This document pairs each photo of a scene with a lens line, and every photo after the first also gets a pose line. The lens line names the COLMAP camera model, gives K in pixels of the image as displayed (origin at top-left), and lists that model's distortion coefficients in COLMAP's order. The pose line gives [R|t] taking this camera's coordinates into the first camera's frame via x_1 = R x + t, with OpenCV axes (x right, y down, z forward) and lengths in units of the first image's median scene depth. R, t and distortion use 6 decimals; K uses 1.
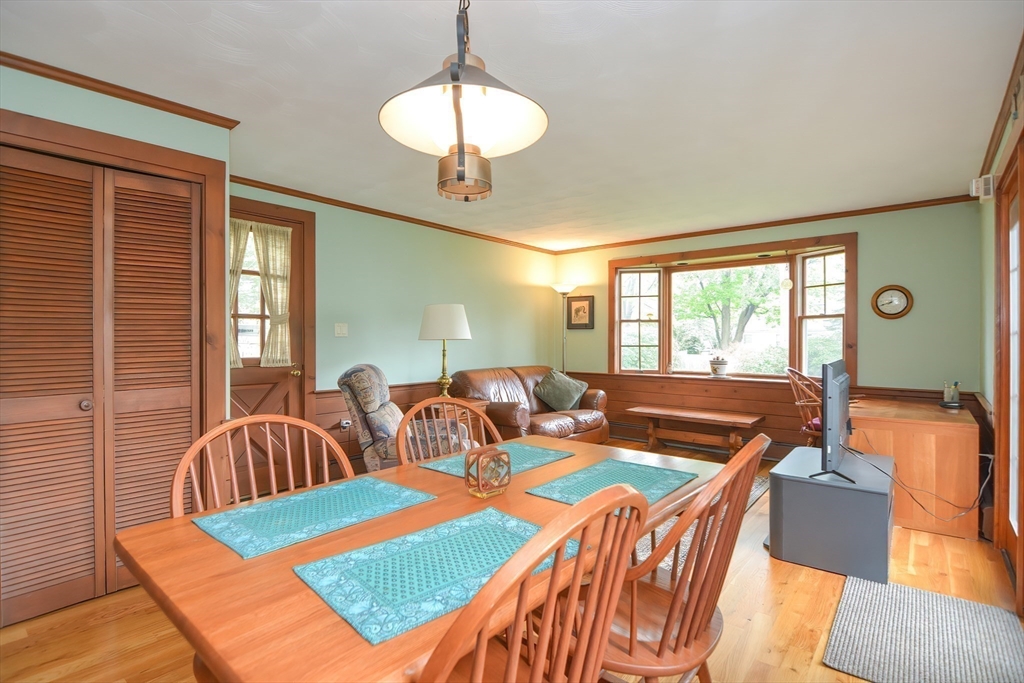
lens RADIAL K [[482.8, 0, 519.3], [0, 482.8, 345.4], [0, 0, 1]] dist [-0.018543, -0.000125]
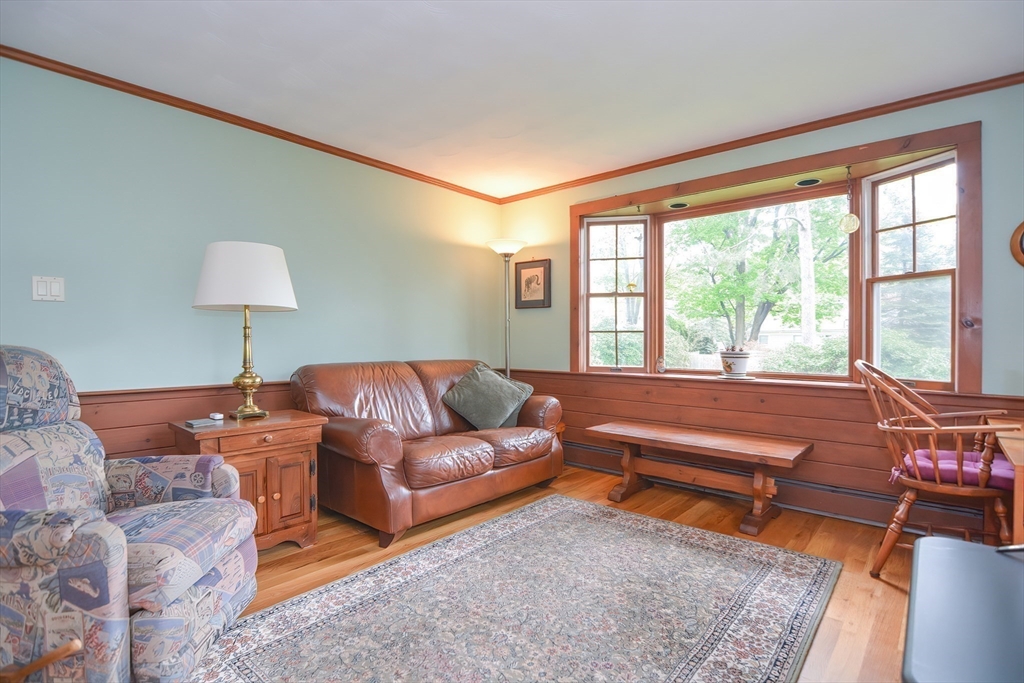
lens RADIAL K [[498.1, 0, 512.0], [0, 498.1, 341.5], [0, 0, 1]] dist [-0.016826, -0.000689]
pose [[0.999683, 0.002717, -0.025015, 0.130104], [-0.002923, 0.999962, -0.008222, 0.022970], [0.024992, 0.008293, 0.999653, 0.320225]]
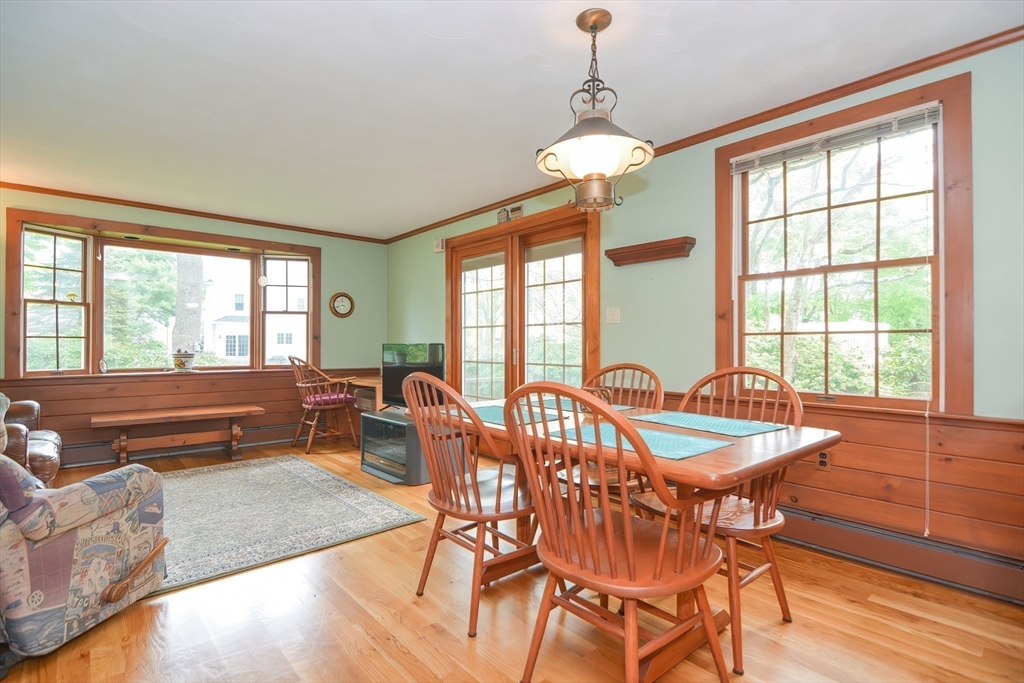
lens RADIAL K [[498.1, 0, 512.0], [0, 498.1, 341.5], [0, 0, 1]] dist [-0.016826, -0.000689]
pose [[0.153952, 0.006940, 0.988054, -0.397941], [0.007297, 0.999940, -0.008161, 0.020055], [-0.988051, 0.008466, 0.153893, 0.231850]]
